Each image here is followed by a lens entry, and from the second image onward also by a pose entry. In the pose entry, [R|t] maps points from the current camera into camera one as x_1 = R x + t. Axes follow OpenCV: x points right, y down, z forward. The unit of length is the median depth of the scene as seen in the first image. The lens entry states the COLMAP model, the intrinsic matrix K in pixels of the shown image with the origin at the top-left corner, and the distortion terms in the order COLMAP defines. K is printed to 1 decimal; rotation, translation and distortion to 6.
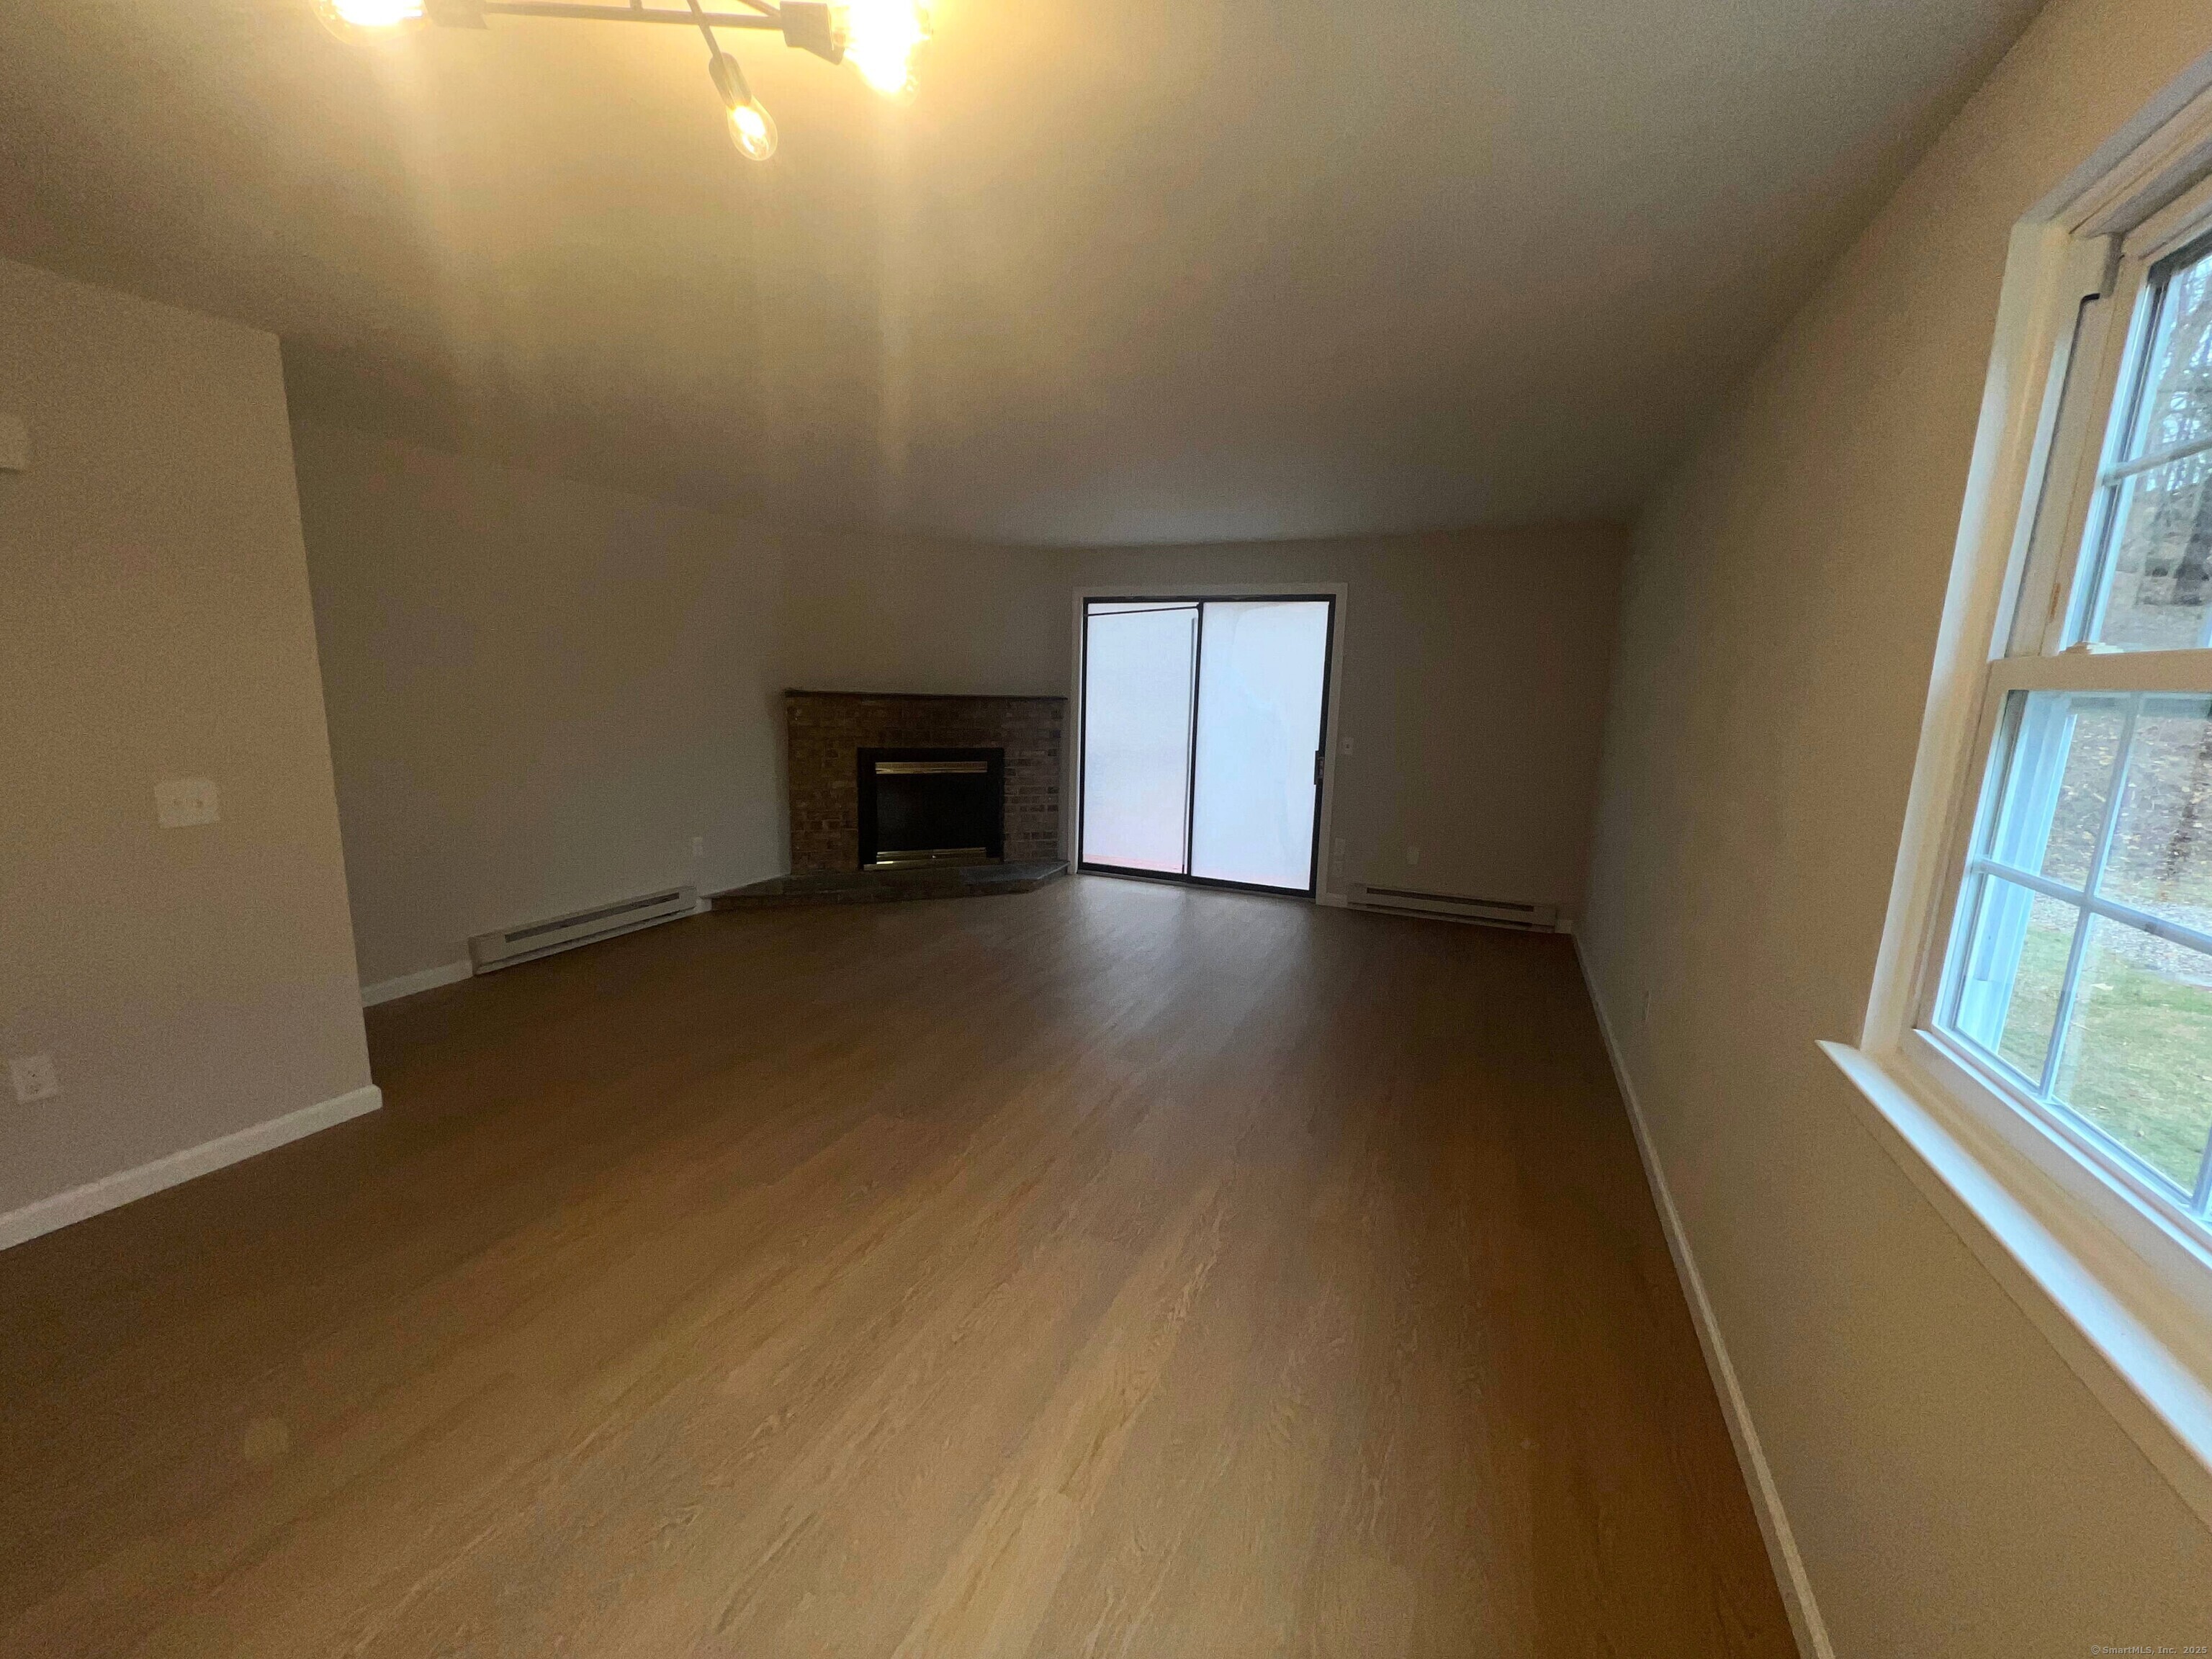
lens RADIAL K [[872.3, 0, 1102.0], [0, 872.3, 832.3], [0, 0, 1]] dist [0.002394, 0.000358]
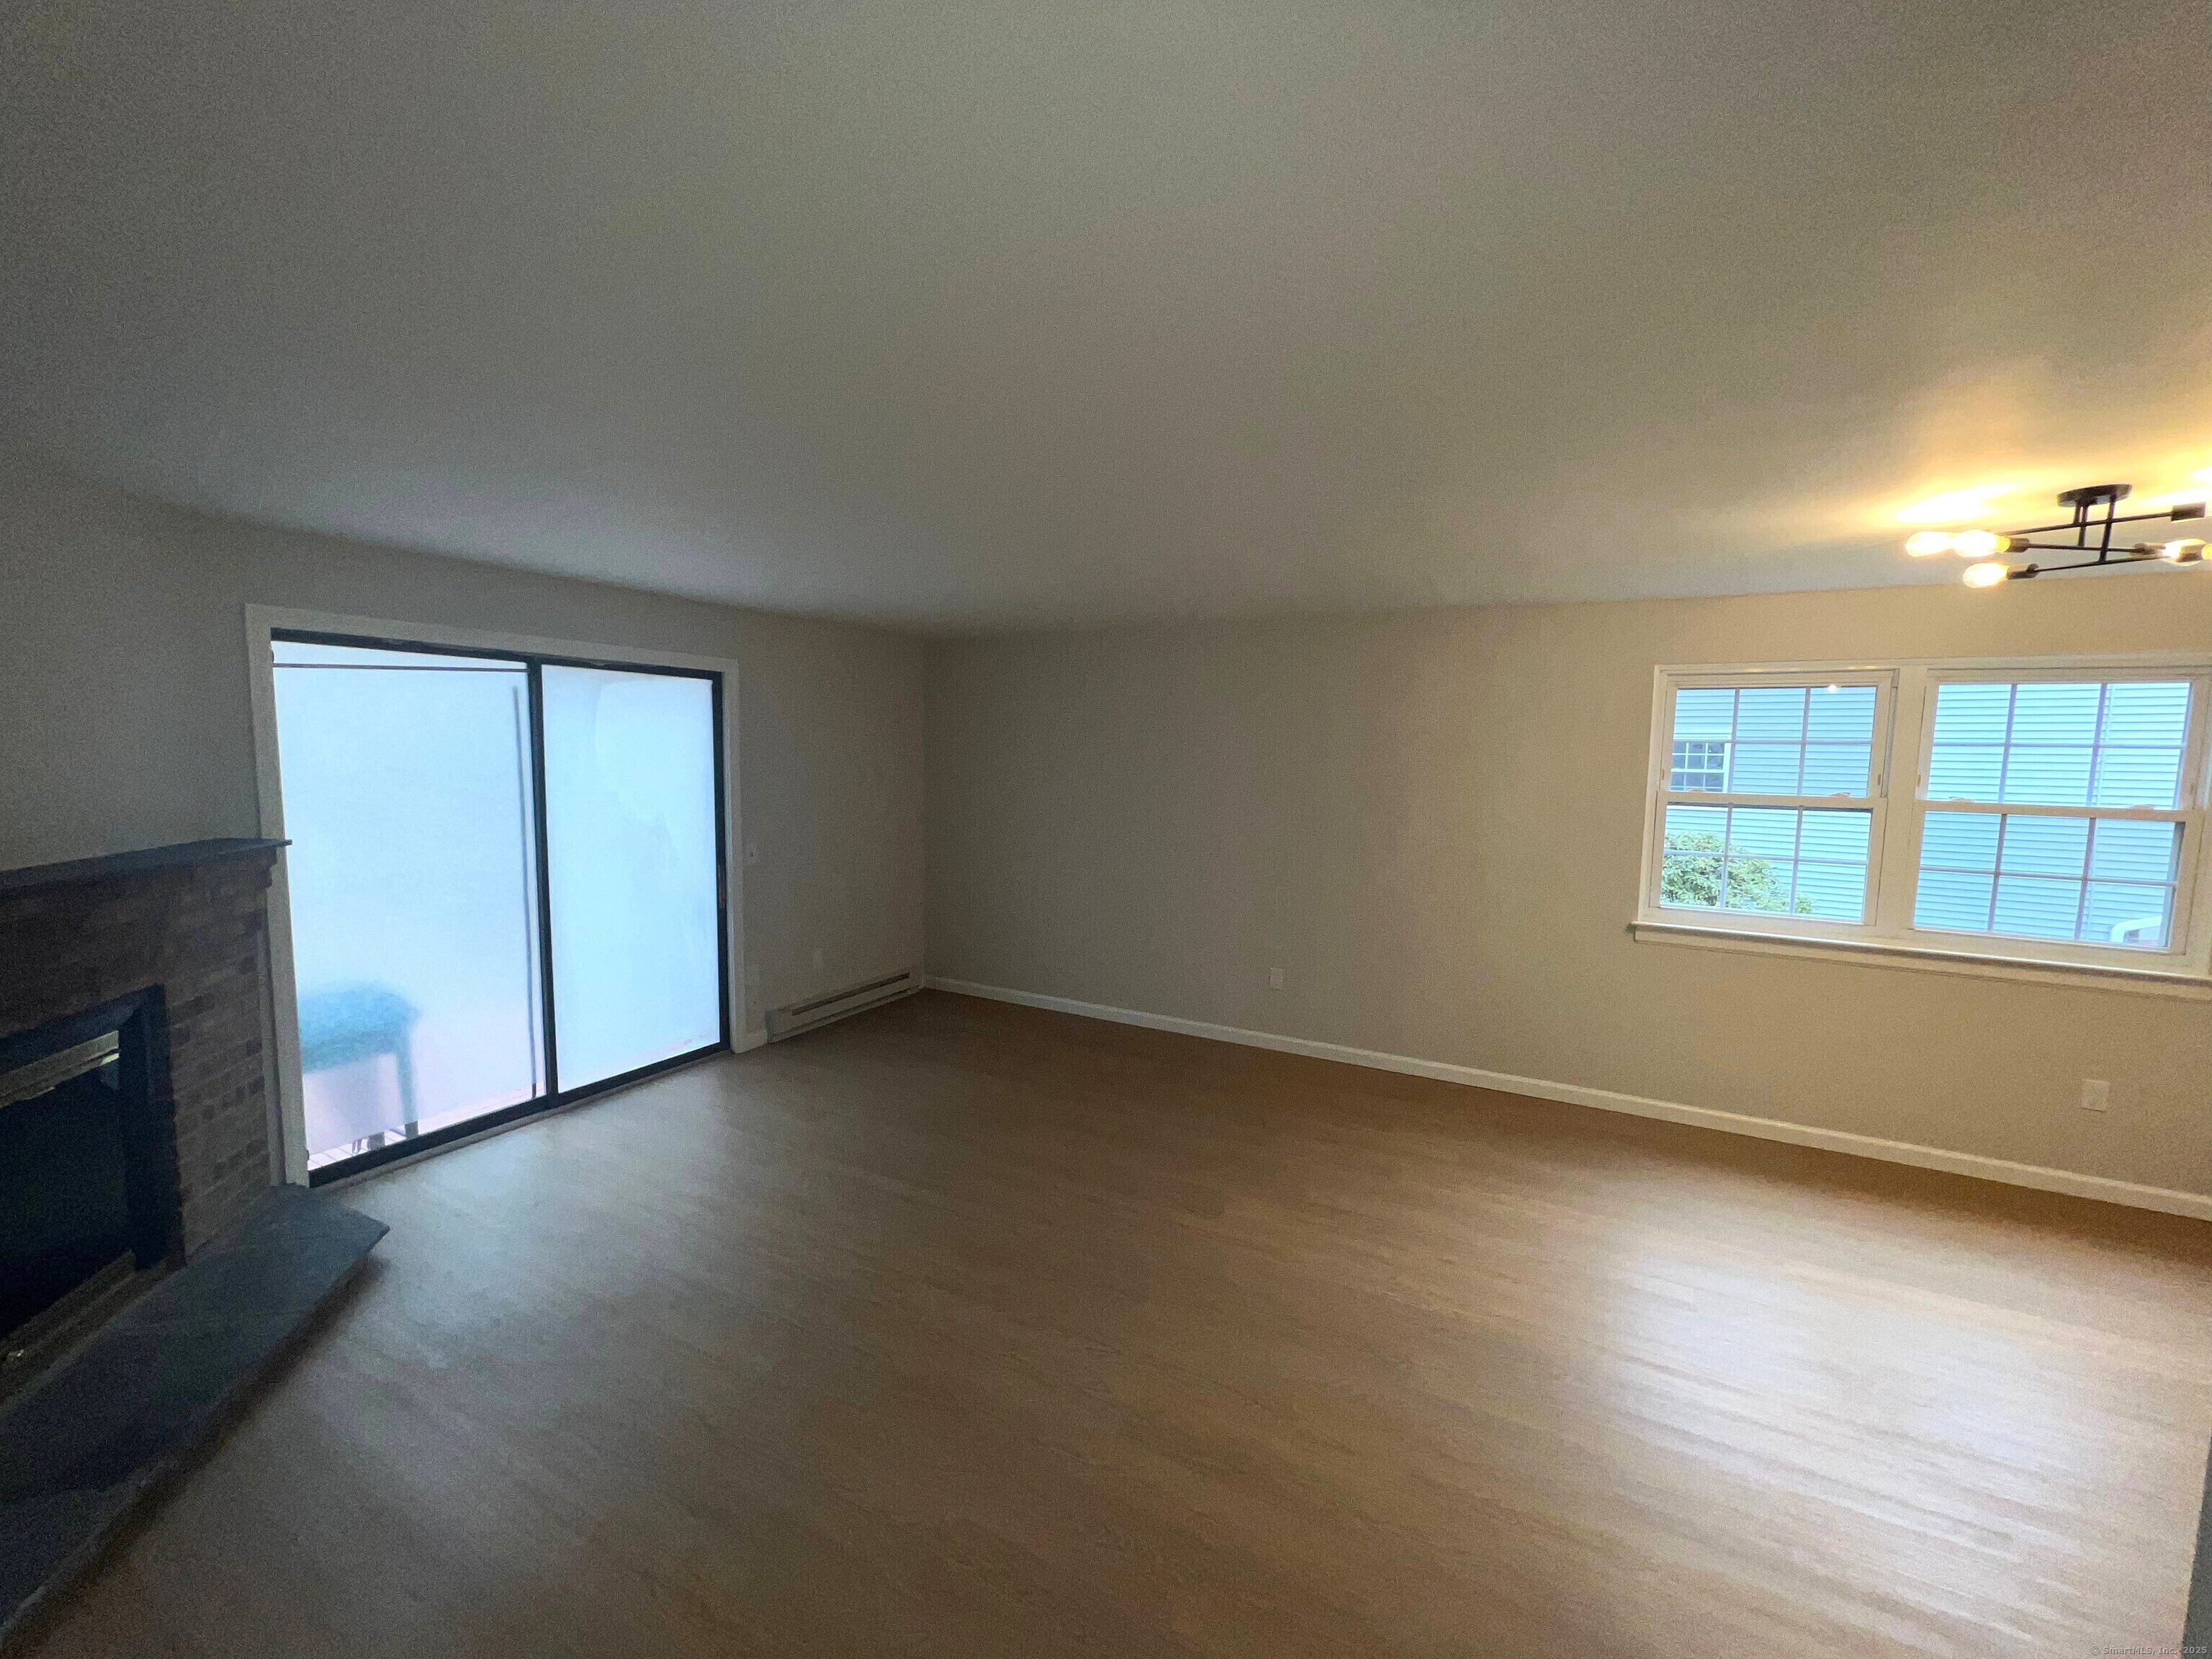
lens RADIAL K [[875.3, 0, 1106.0], [0, 875.3, 829.5], [0, 0, 1]] dist [0.000003, -0.000030]
pose [[0.083175, -0.114961, 0.989882, -0.489943], [0.161251, 0.981786, 0.100471, -0.143306], [-0.983402, 0.151263, 0.100198, 0.549649]]
